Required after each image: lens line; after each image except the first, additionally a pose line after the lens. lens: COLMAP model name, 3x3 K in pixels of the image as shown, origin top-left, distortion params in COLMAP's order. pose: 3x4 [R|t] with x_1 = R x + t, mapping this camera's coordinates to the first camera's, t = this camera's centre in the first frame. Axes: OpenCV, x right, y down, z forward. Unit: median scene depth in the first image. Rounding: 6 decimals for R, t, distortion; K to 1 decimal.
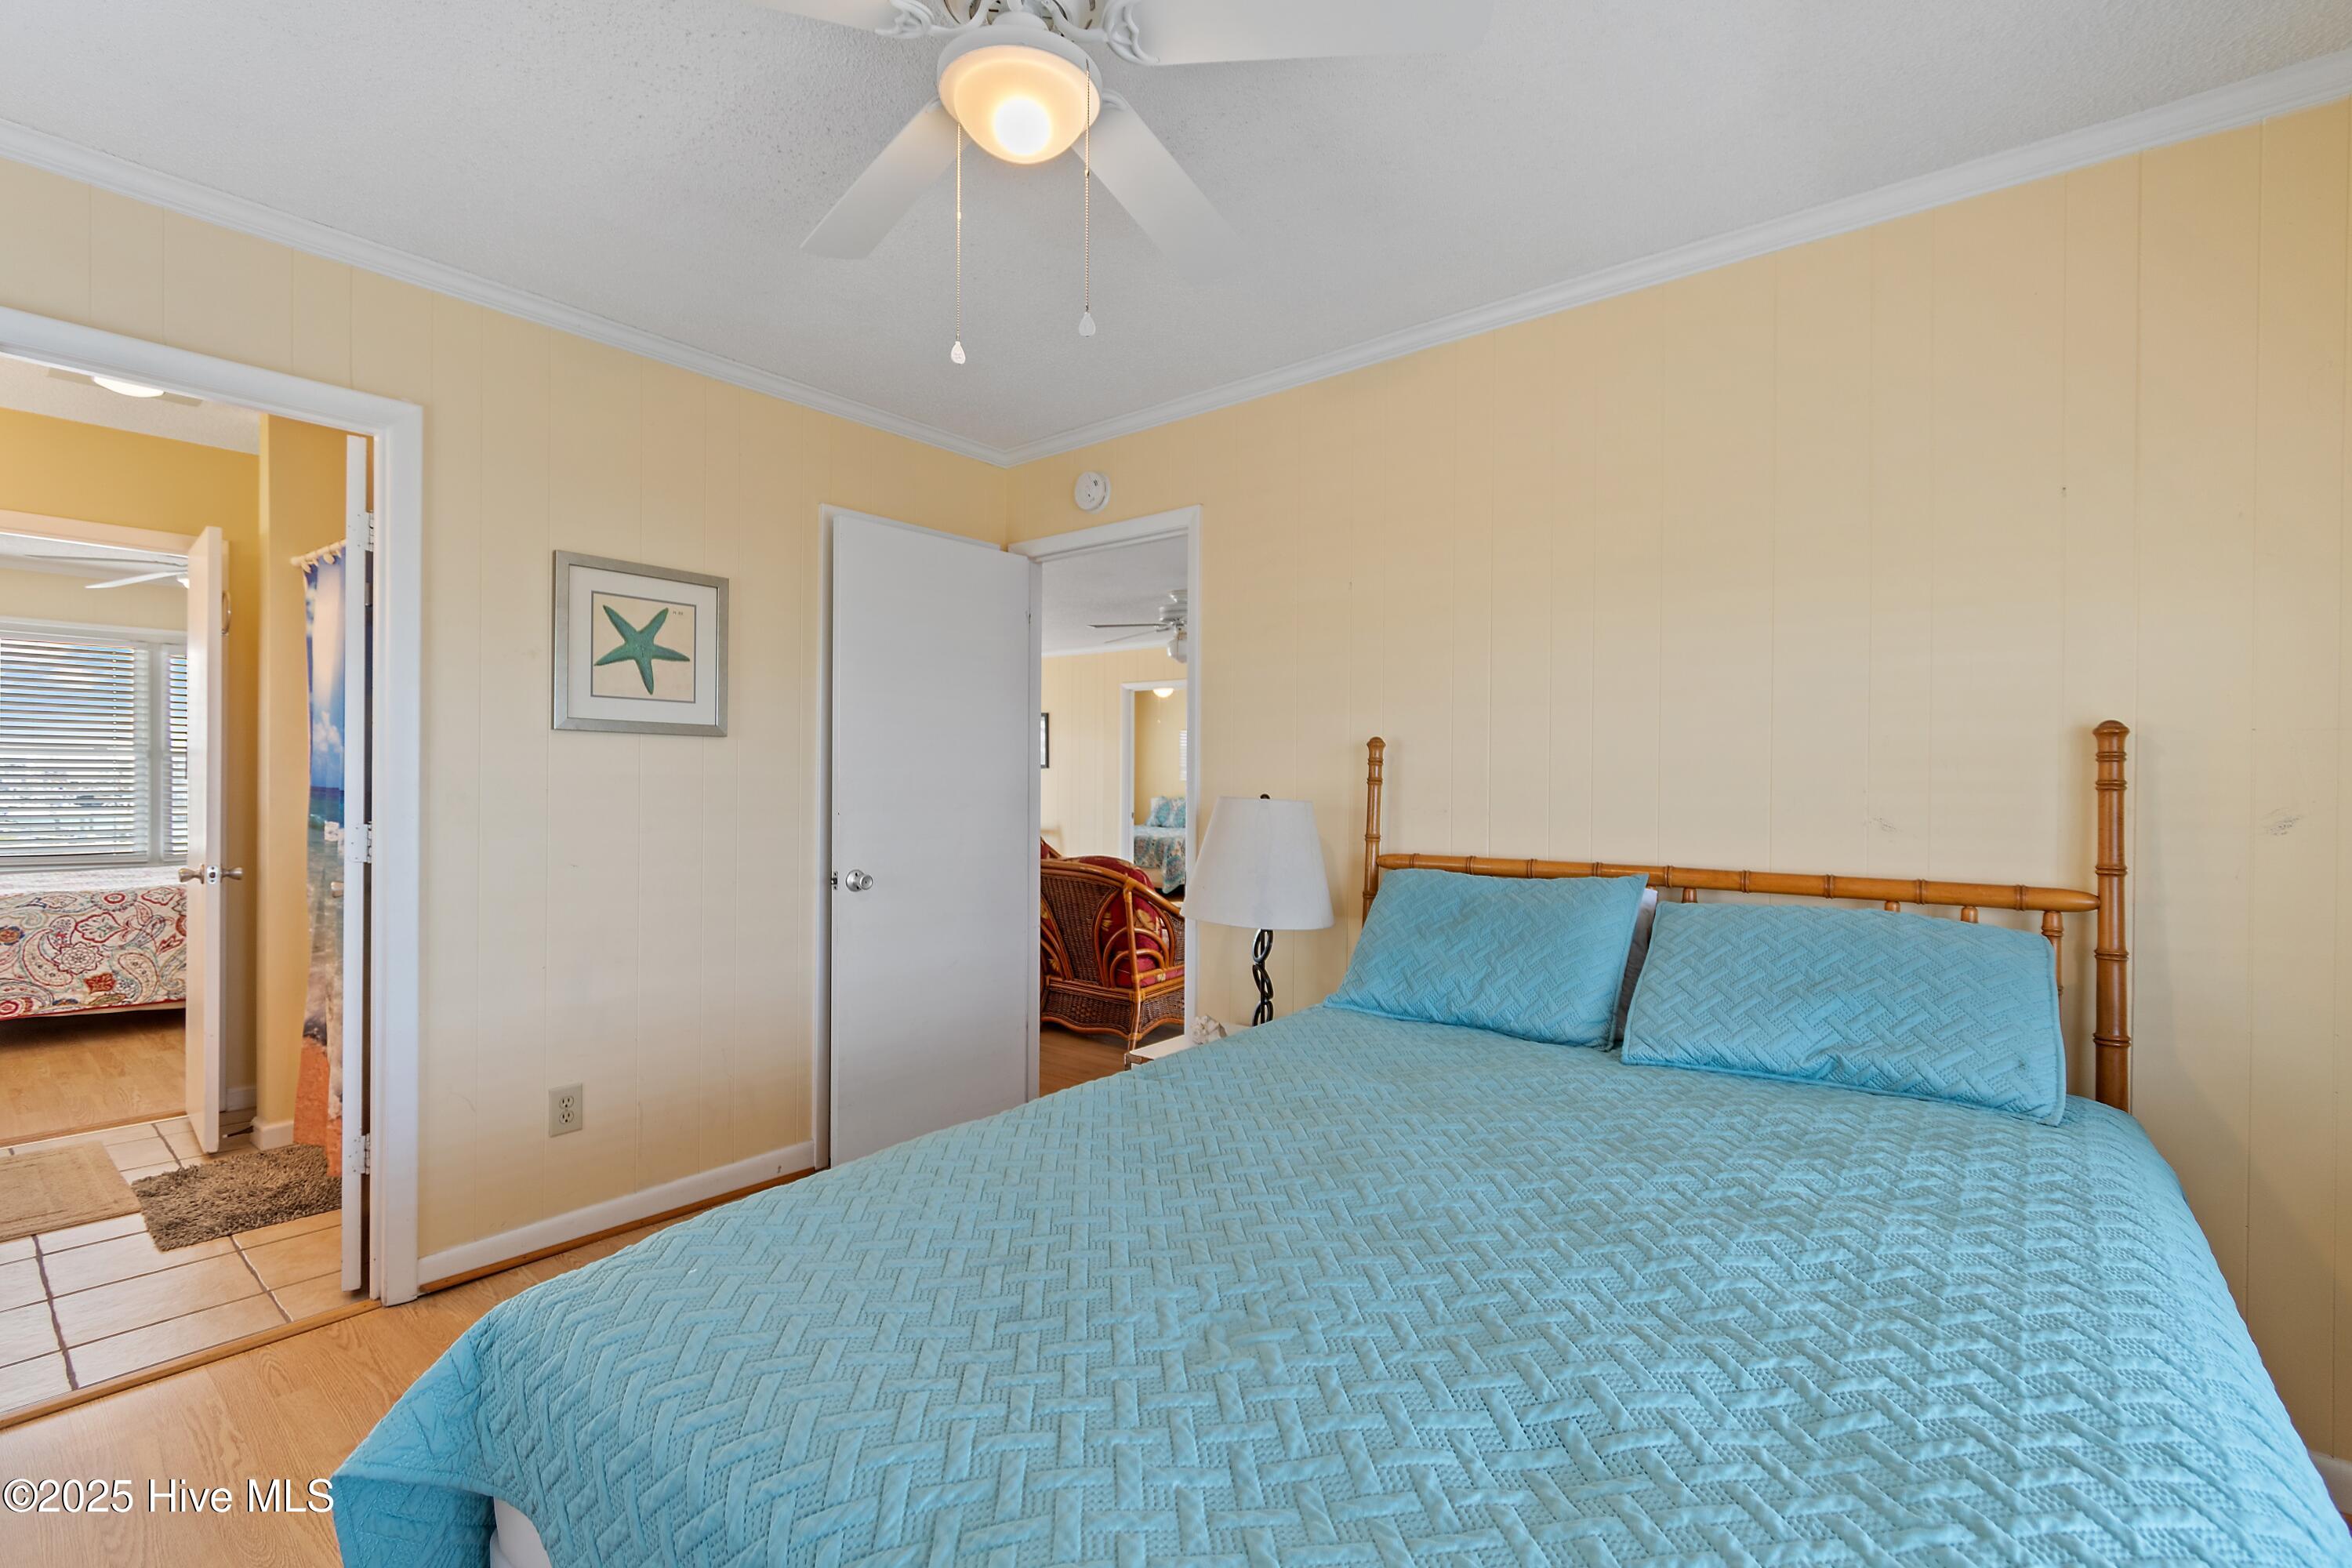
lens RADIAL K [[1030.1, 0, 1167.1], [0, 1030.1, 785.2], [0, 0, 1]] dist [-0.002546, 0.000799]
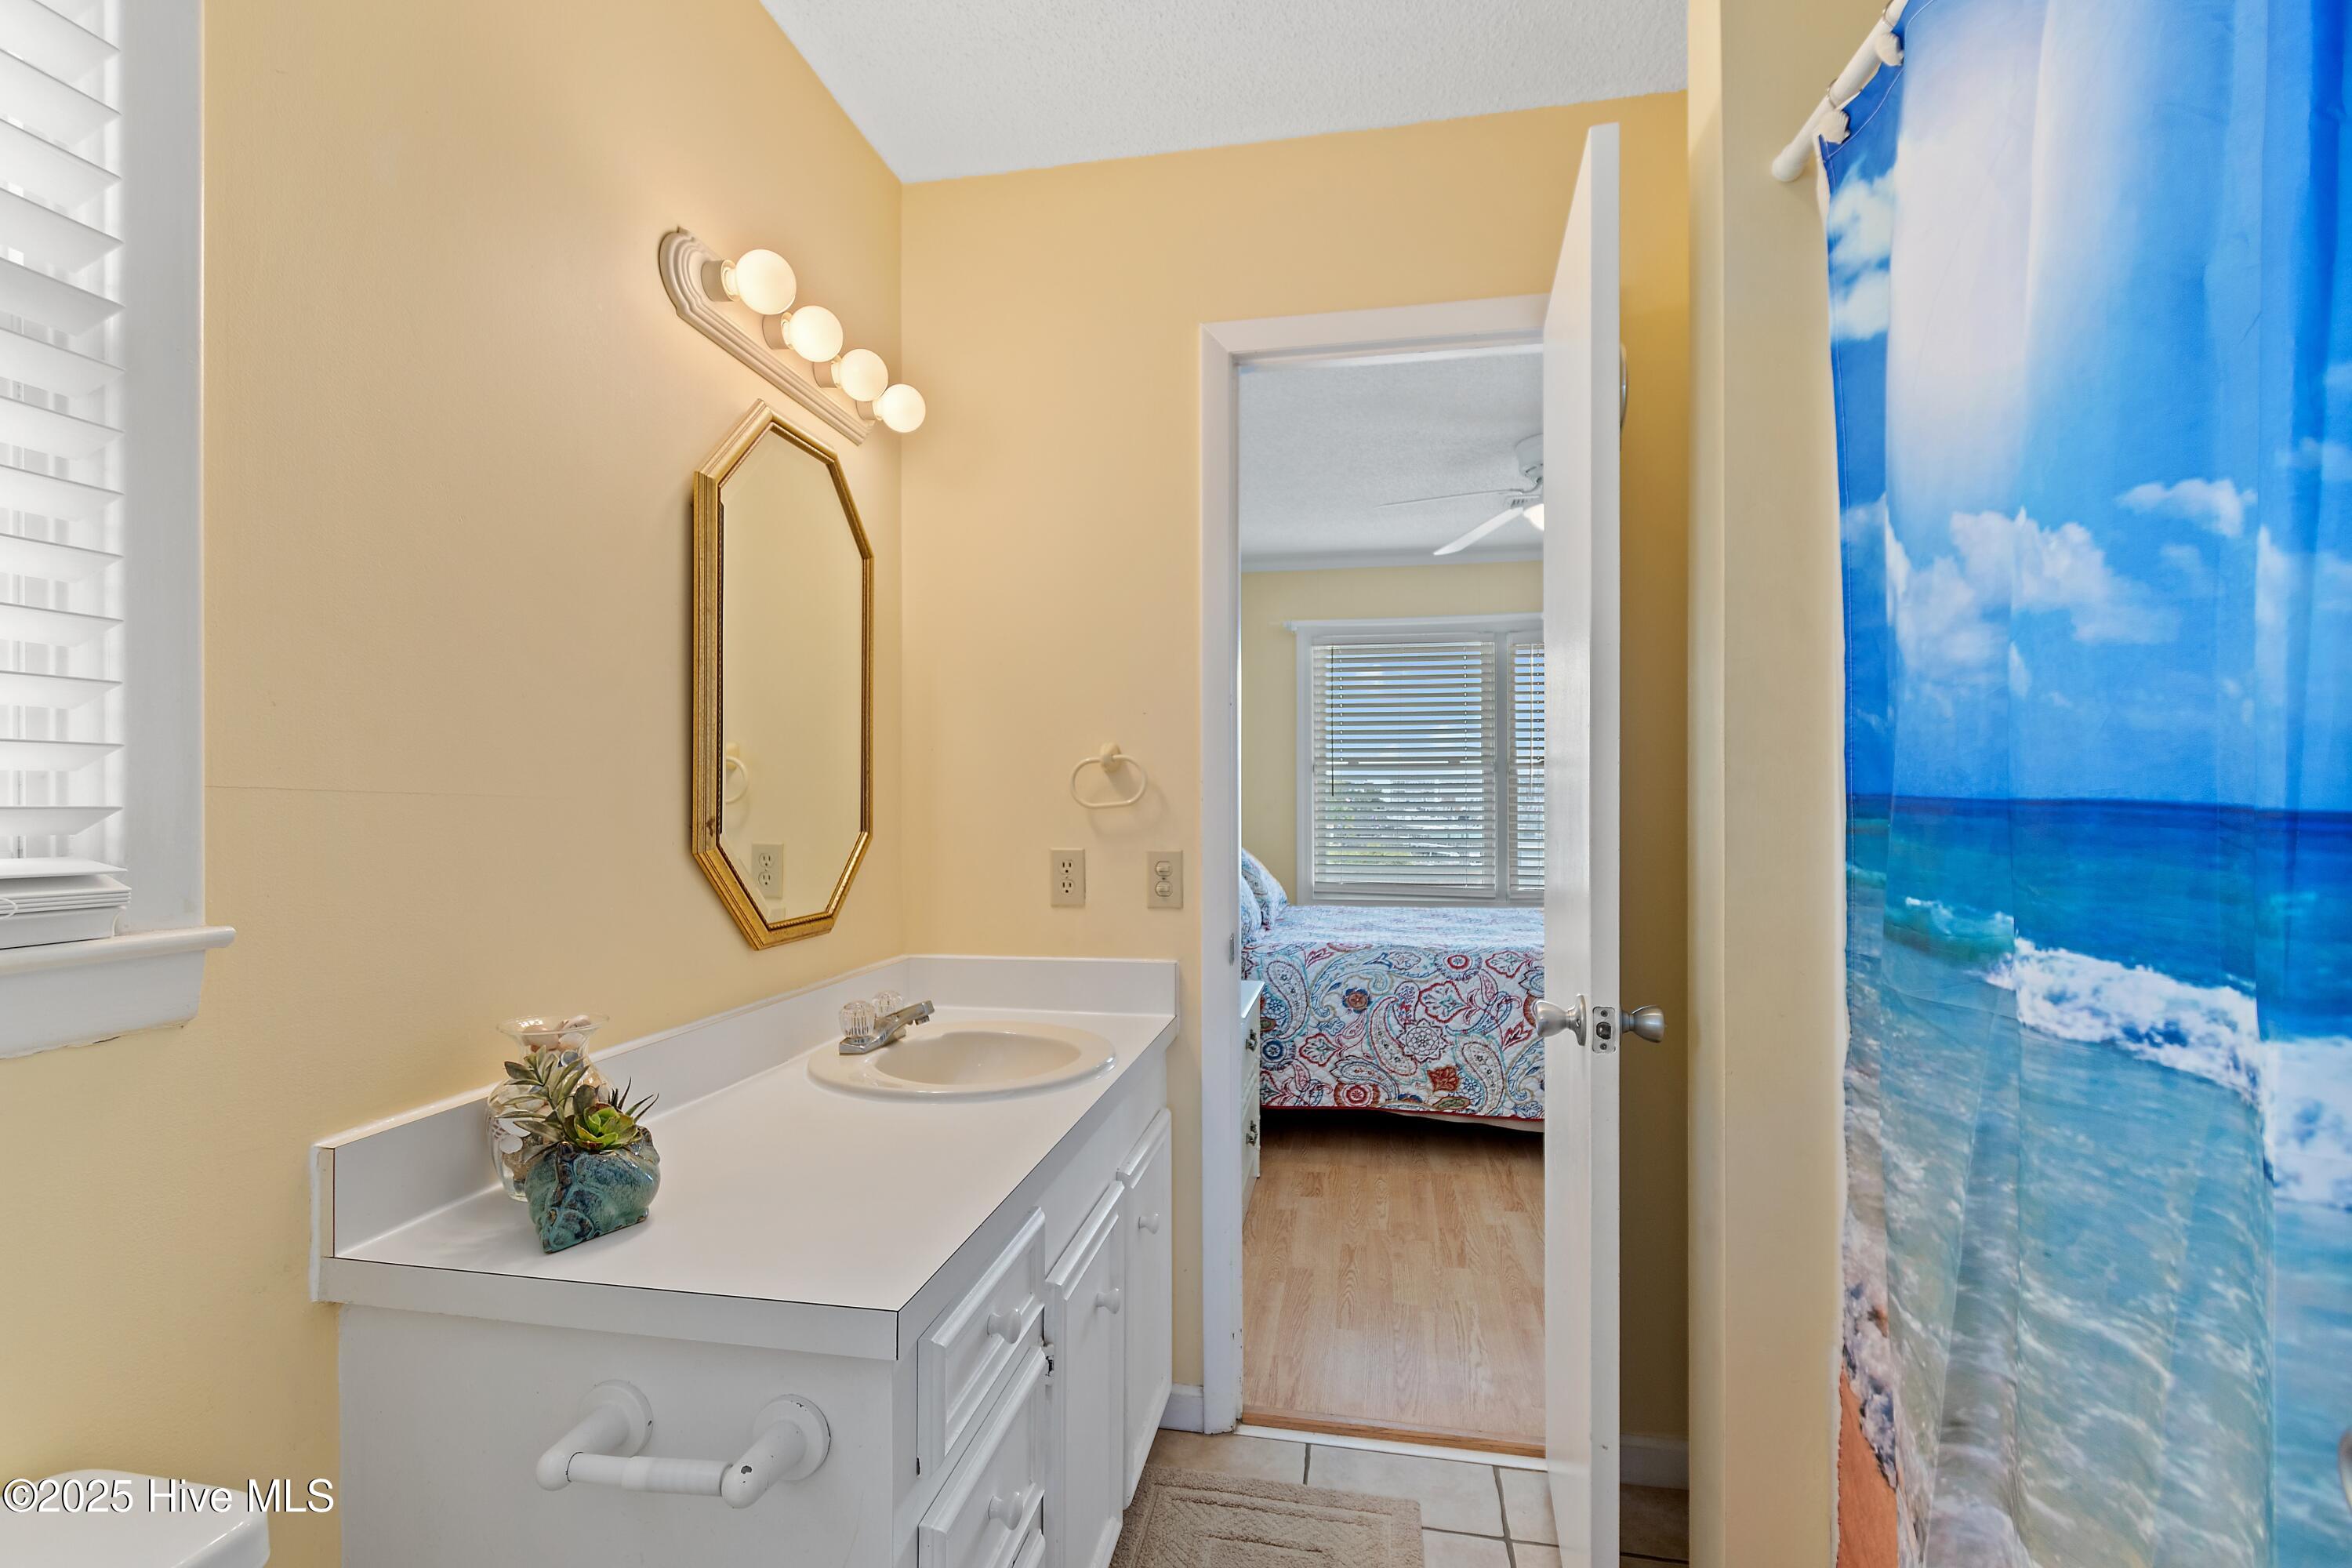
lens RADIAL K [[1108.2, 0, 1162.5], [0, 1108.2, 798.2], [0, 0, 1]] dist [-0.000116, -0.000030]
pose [[0.474024, -0.007377, -0.880481, -0.448539], [0.001927, 0.999971, -0.007341, 0.001445], [0.880510, 0.001783, 0.474025, 0.460646]]
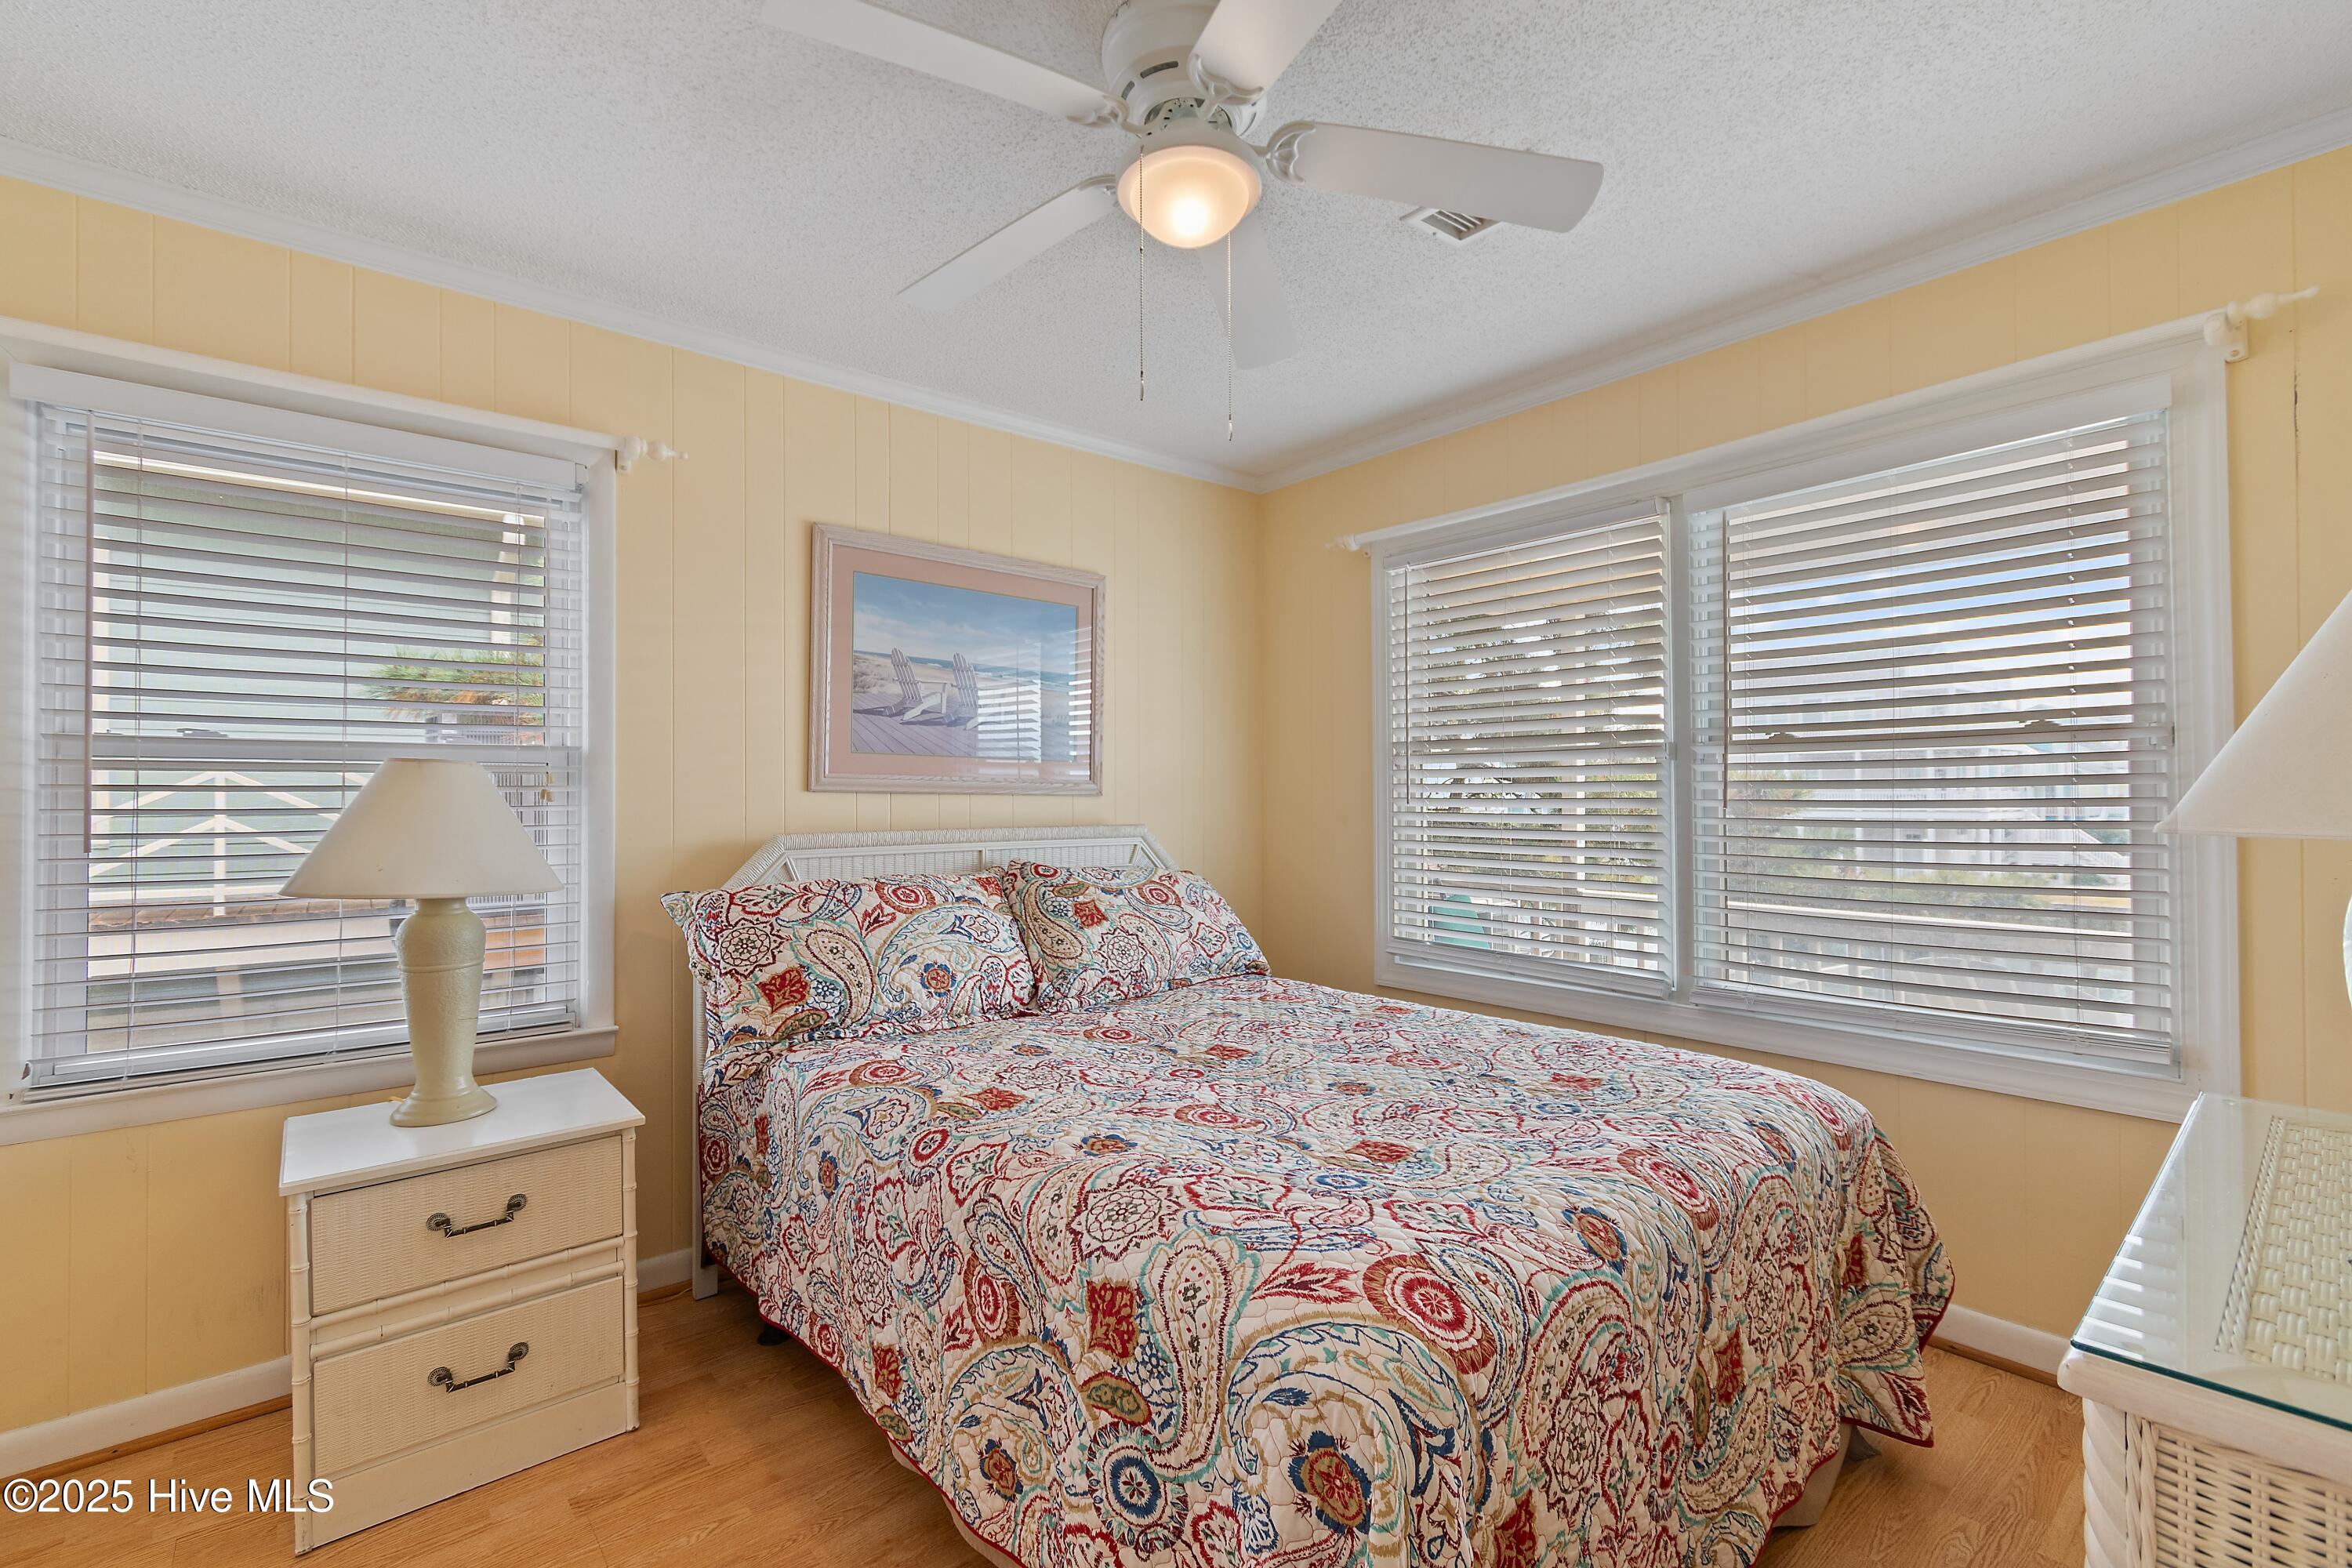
lens RADIAL K [[1030.1, 0, 1175.2], [0, 1030.1, 776.8], [0, 0, 1]] dist [-0.002546, 0.000799]
pose [[-0.181106, -0.017706, -0.983304, -0.691161], [0.000473, 0.999836, -0.018091, -0.013704], [0.983463, -0.003742, -0.181068, 1.172909]]
